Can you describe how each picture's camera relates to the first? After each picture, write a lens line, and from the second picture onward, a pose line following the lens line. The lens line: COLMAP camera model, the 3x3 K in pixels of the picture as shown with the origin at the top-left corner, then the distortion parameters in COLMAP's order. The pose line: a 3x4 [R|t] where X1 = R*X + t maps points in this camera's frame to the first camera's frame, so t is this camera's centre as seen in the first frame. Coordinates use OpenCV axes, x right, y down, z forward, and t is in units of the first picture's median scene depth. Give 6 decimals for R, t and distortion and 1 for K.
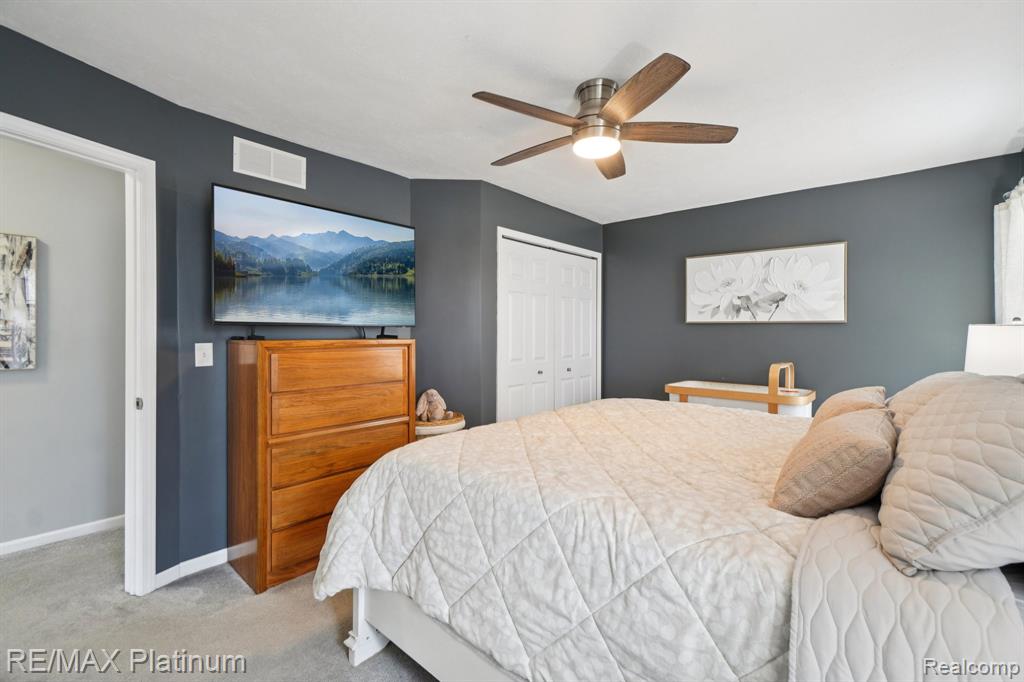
lens RADIAL K [[444.8, 0, 514.4], [0, 444.8, 336.1], [0, 0, 1]] dist [-0.004950, -0.000128]
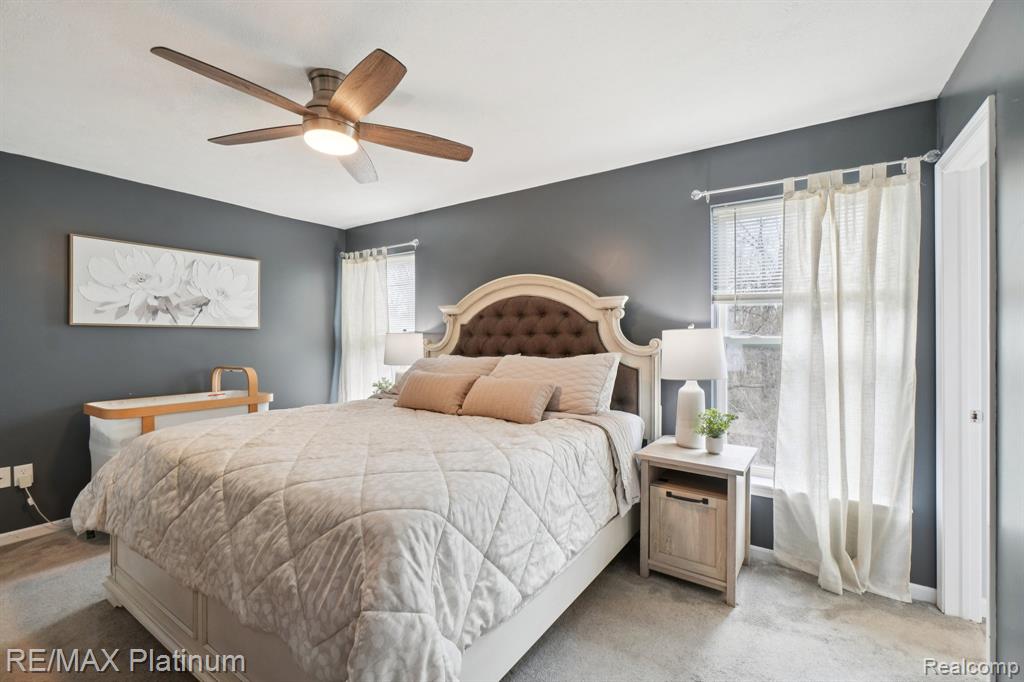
lens RADIAL K [[444.8, 0, 514.5], [0, 444.8, 341.7], [0, 0, 1]] dist [-0.004950, -0.000128]
pose [[-0.133178, -0.018232, 0.990924, -0.470516], [0.008799, 0.999770, 0.019577, -0.011219], [-0.991053, 0.011326, -0.132987, 0.436478]]
